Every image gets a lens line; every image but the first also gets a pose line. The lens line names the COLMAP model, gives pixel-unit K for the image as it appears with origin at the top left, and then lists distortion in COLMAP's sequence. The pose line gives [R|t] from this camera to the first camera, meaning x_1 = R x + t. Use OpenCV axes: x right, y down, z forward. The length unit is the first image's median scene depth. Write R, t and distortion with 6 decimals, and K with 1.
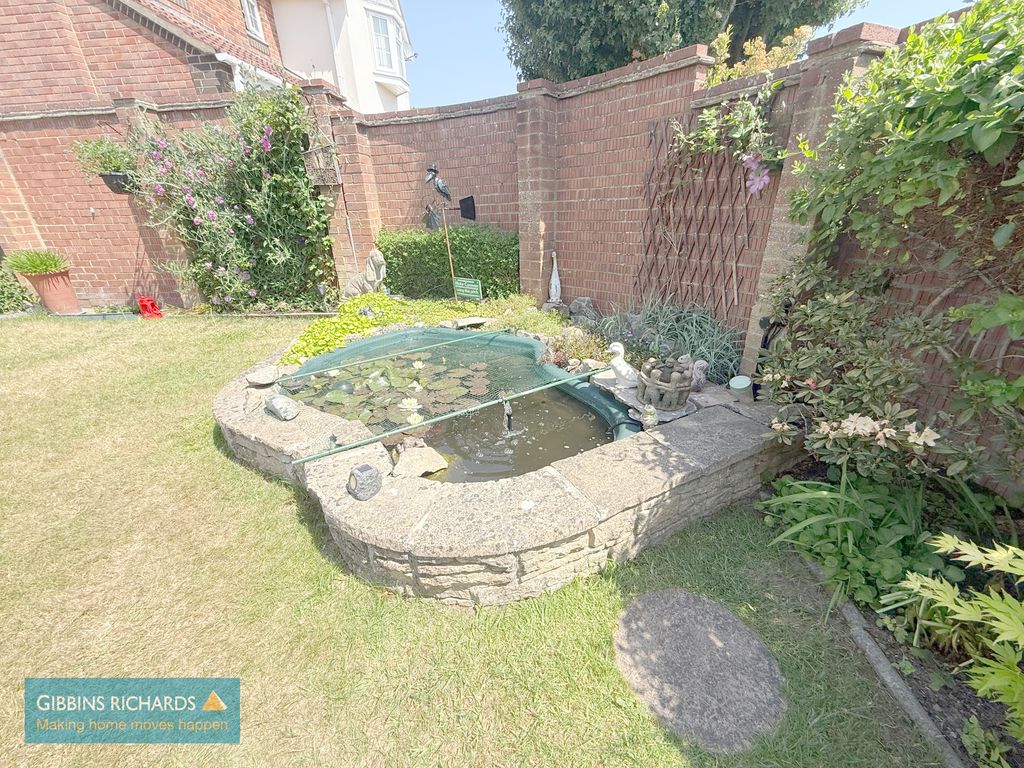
lens RADIAL K [[408.5, 0, 509.3], [0, 408.5, 384.9], [0, 0, 1]] dist [0.000402, -0.000229]
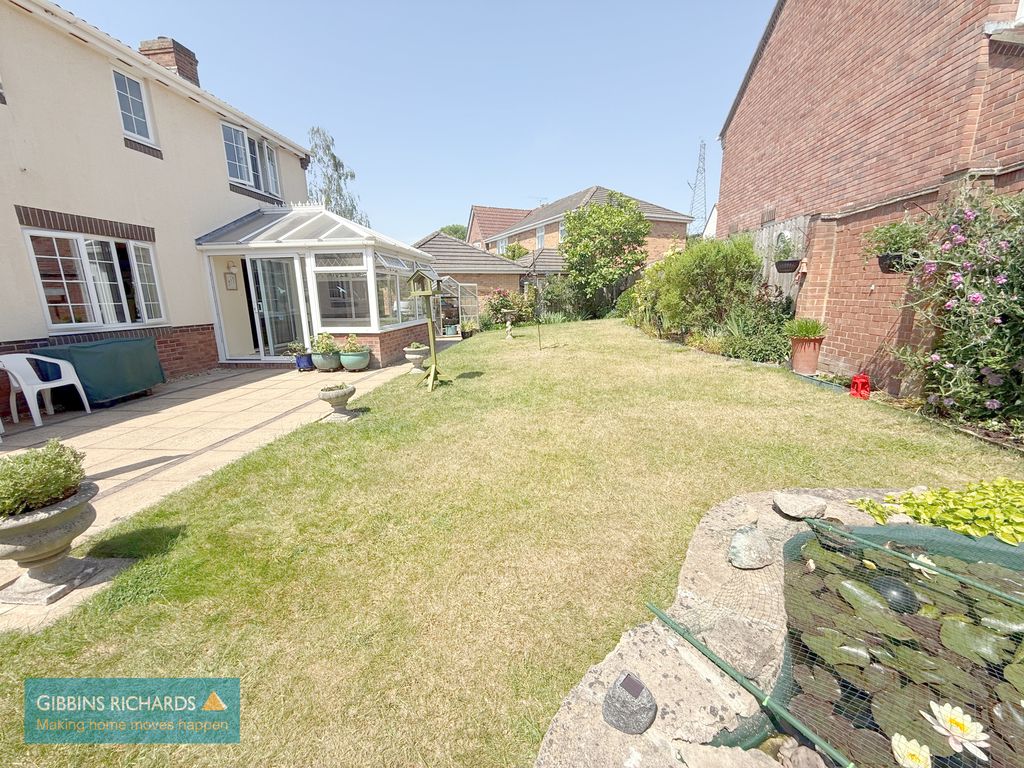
lens RADIAL K [[408.5, 0, 508.3], [0, 408.5, 384.4], [0, 0, 1]] dist [0.000402, -0.000229]
pose [[-0.031976, 0.245502, -0.968869, 0.072875], [-0.385477, 0.891340, 0.238579, -0.127798], [0.922163, 0.381105, 0.066134, 0.226412]]
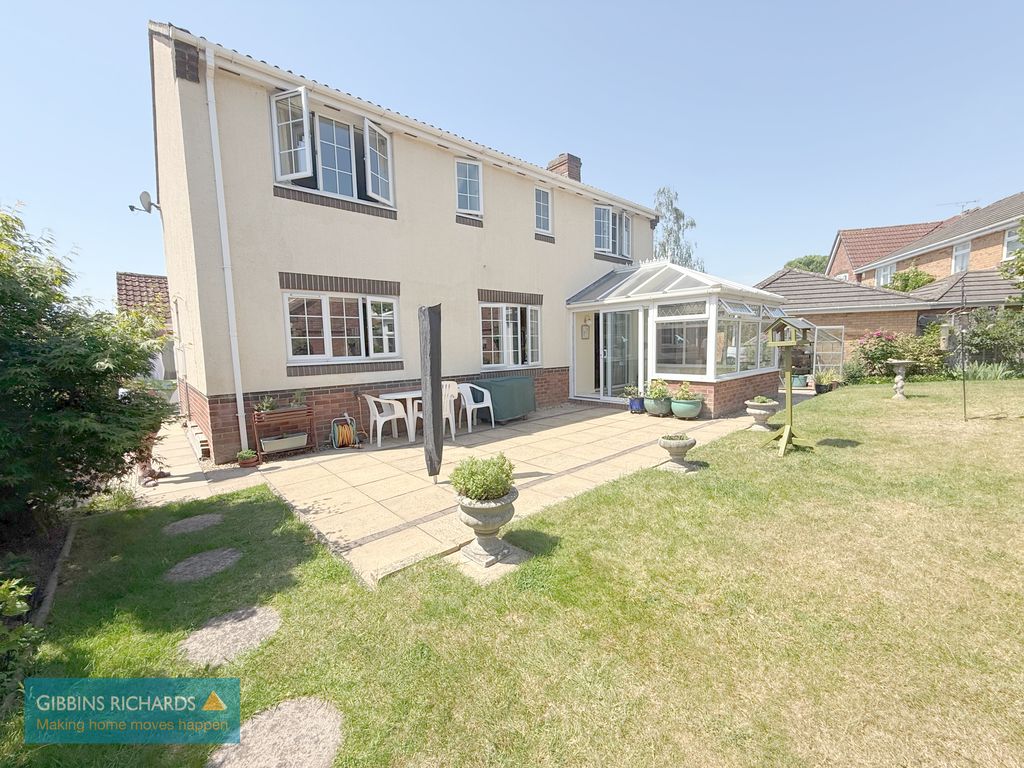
lens RADIAL K [[408.5, 0, 508.8], [0, 408.5, 384.8], [0, 0, 1]] dist [0.000402, -0.000229]
pose [[-0.696163, 0.118230, -0.708082, 0.113174], [-0.245236, 0.887842, 0.389353, -0.125930], [0.674698, 0.444700, -0.589088, 0.153784]]
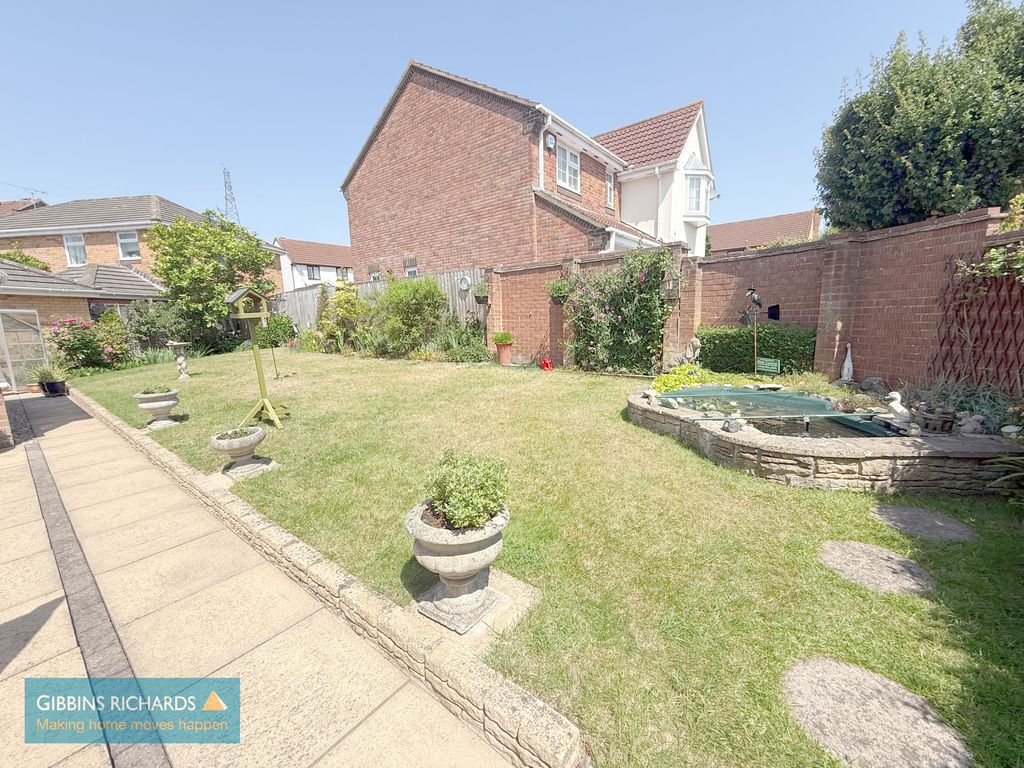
lens RADIAL K [[408.5, 0, 509.4], [0, 408.5, 385.0], [0, 0, 1]] dist [0.000402, -0.000229]
pose [[0.830134, 0.099958, -0.548531, -0.062358], [-0.222441, 0.961489, -0.161426, 0.257813], [0.511271, 0.256021, 0.820399, -0.602485]]
